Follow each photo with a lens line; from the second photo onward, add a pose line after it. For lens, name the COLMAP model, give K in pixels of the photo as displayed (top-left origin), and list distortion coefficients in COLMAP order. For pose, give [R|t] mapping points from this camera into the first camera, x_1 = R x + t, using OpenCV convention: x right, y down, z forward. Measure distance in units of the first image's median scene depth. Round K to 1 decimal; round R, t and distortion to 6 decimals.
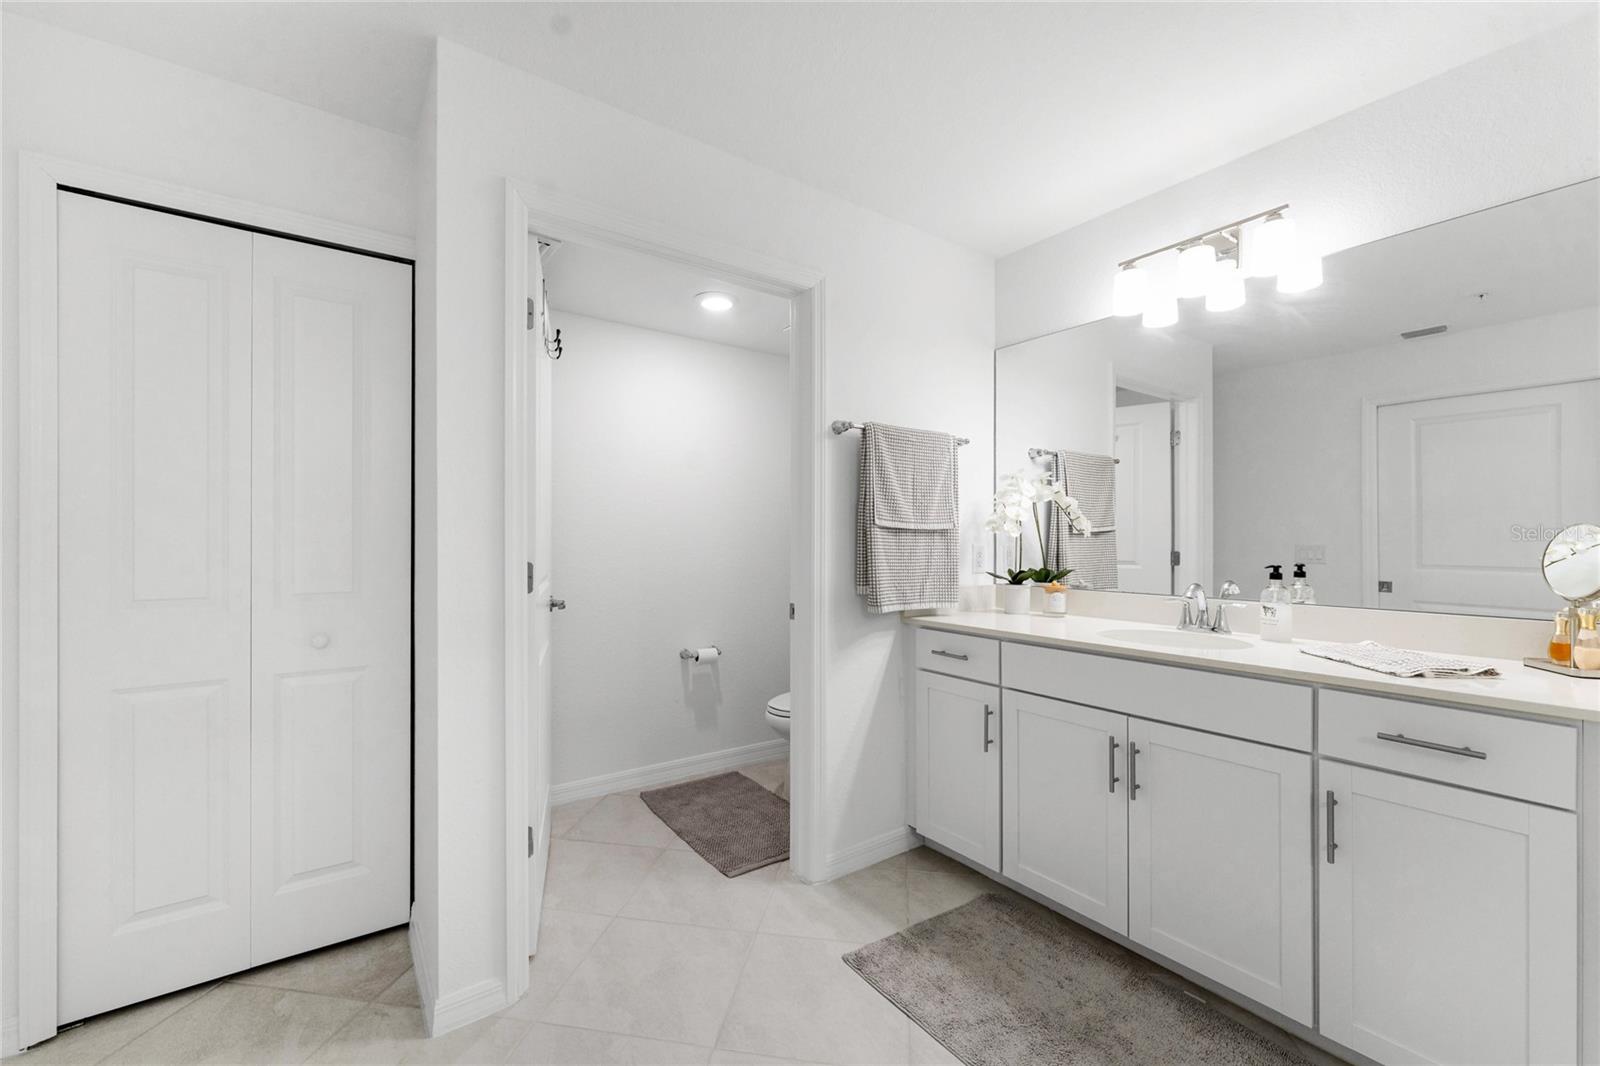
lens RADIAL K [[647.2, 0, 798.8], [0, 647.2, 541.6], [0, 0, 1]] dist [-0.000316, 0.000241]
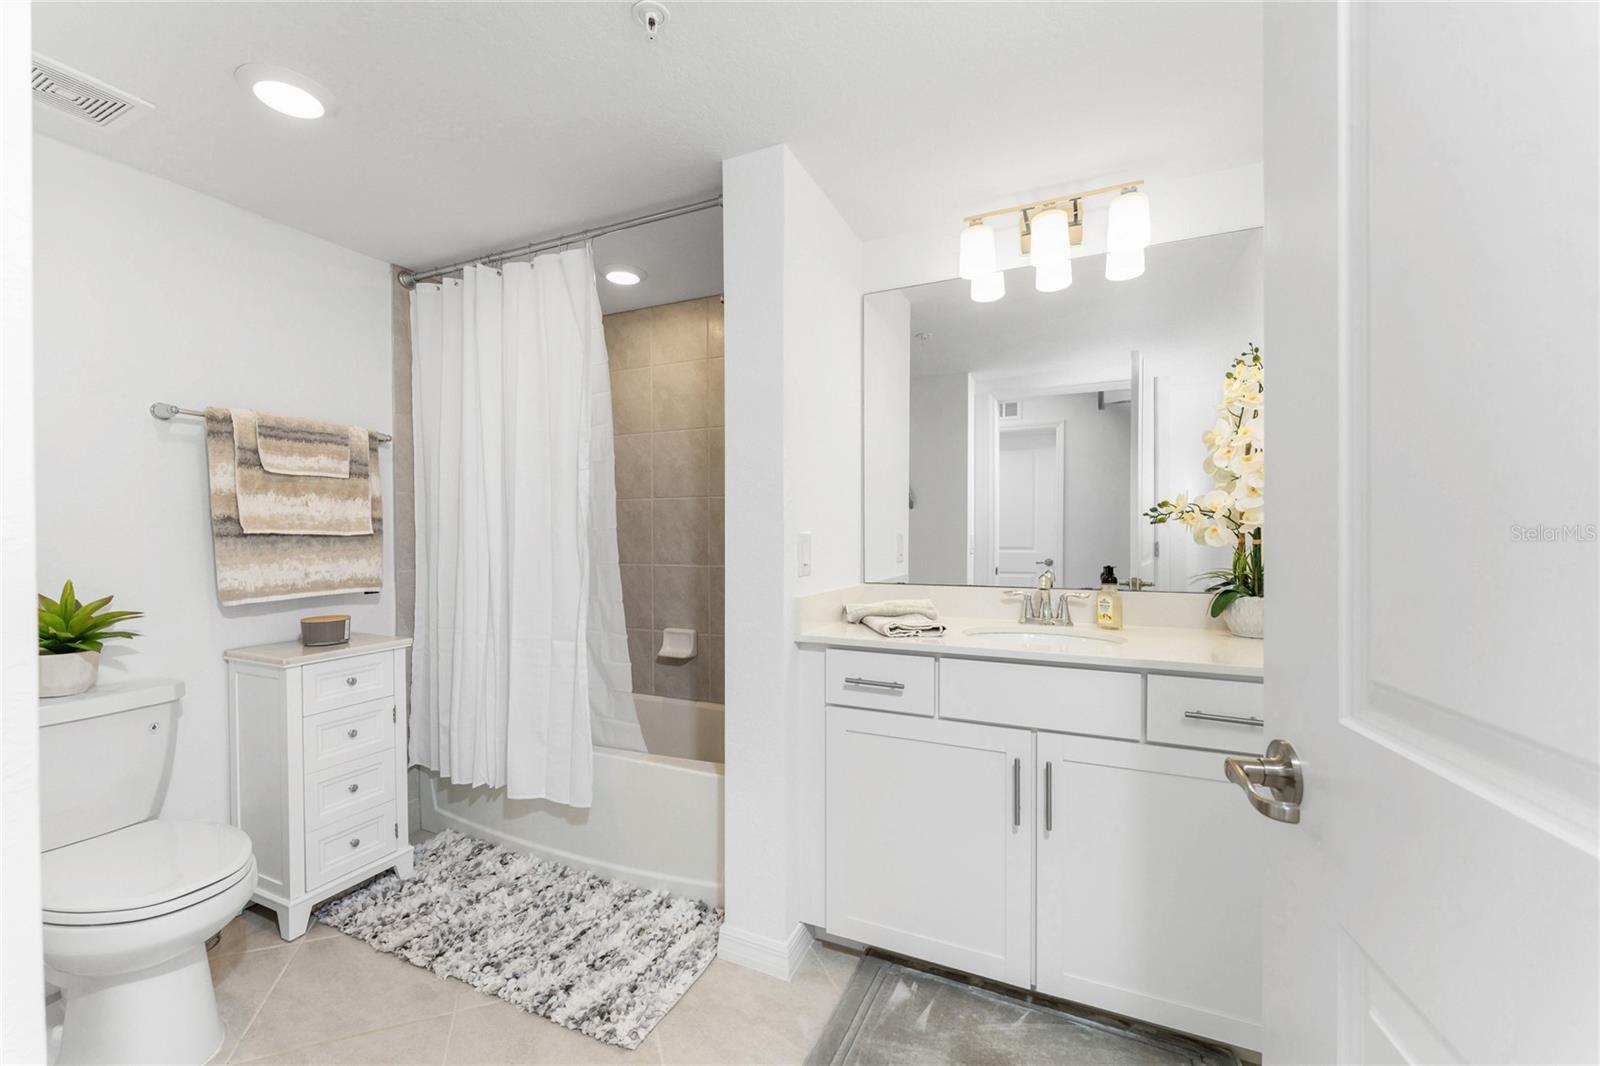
lens RADIAL K [[647.2, 0, 806.1], [0, 647.2, 541.7], [0, 0, 1]] dist [-0.000316, 0.000241]
pose [[0.882414, -0.003782, 0.470459, -0.137413], [0.002341, 0.999991, 0.003649, 0.016238], [-0.470468, -0.002119, 0.882414, 0.357977]]
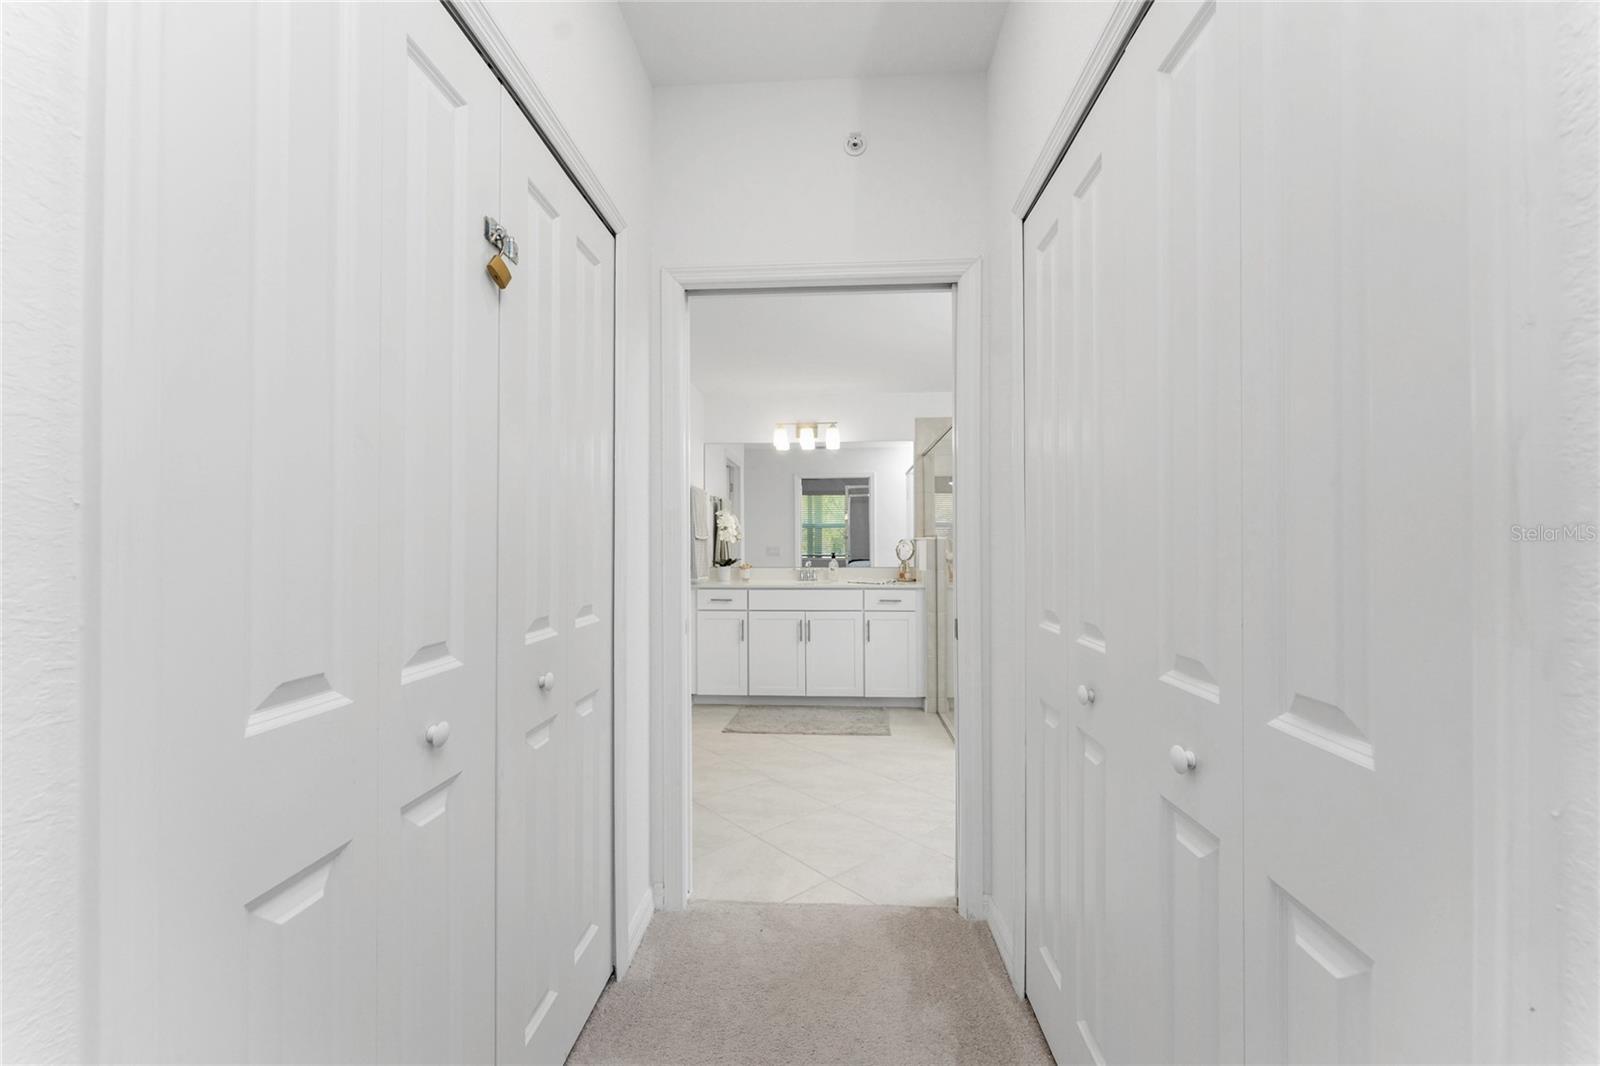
lens RADIAL K [[647.2, 0, 805.6], [0, 647.2, 532.8], [0, 0, 1]] dist [-0.000316, 0.000241]
pose [[0.637126, 0.004470, 0.770747, -1.374944], [0.003959, 0.999951, -0.009073, -0.024627], [-0.770750, 0.008832, 0.637077, -0.616128]]
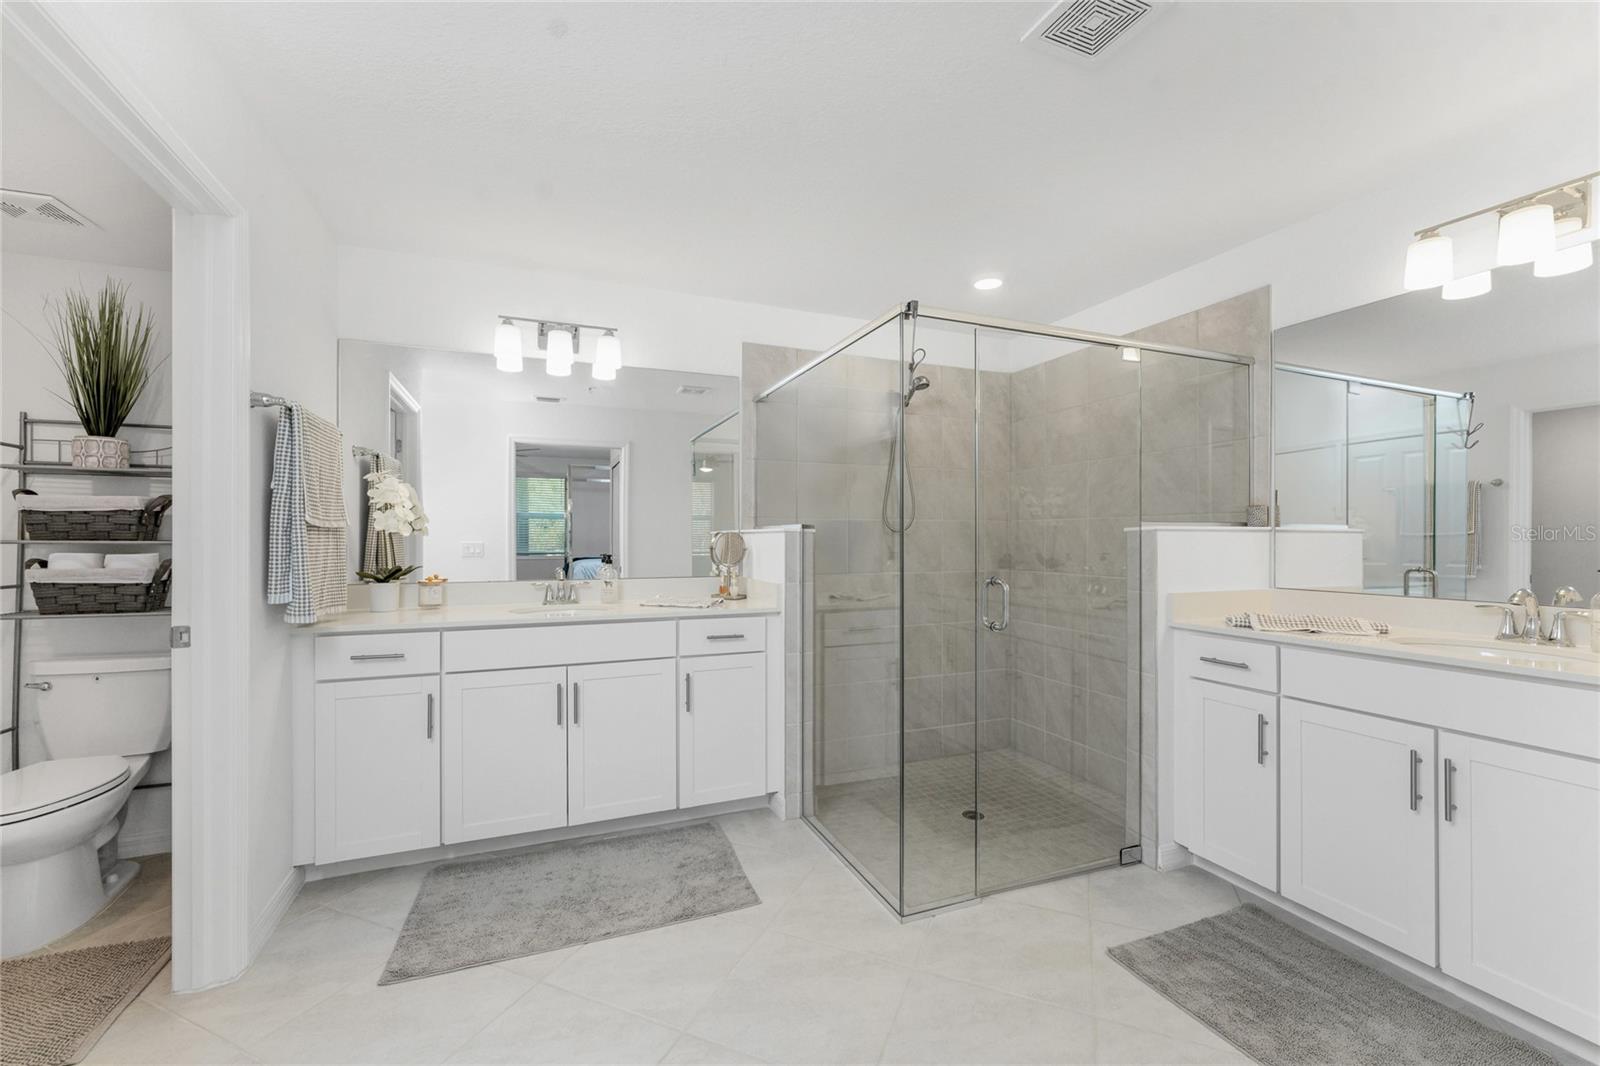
lens RADIAL K [[647.2, 0, 798.7], [0, 647.2, 535.5], [0, 0, 1]] dist [-0.000316, 0.000241]
pose [[0.235114, 0.005094, 0.971955, -0.651866], [-0.002345, 0.999986, -0.004673, -0.004776], [-0.971965, -0.001181, 0.235123, 0.174412]]
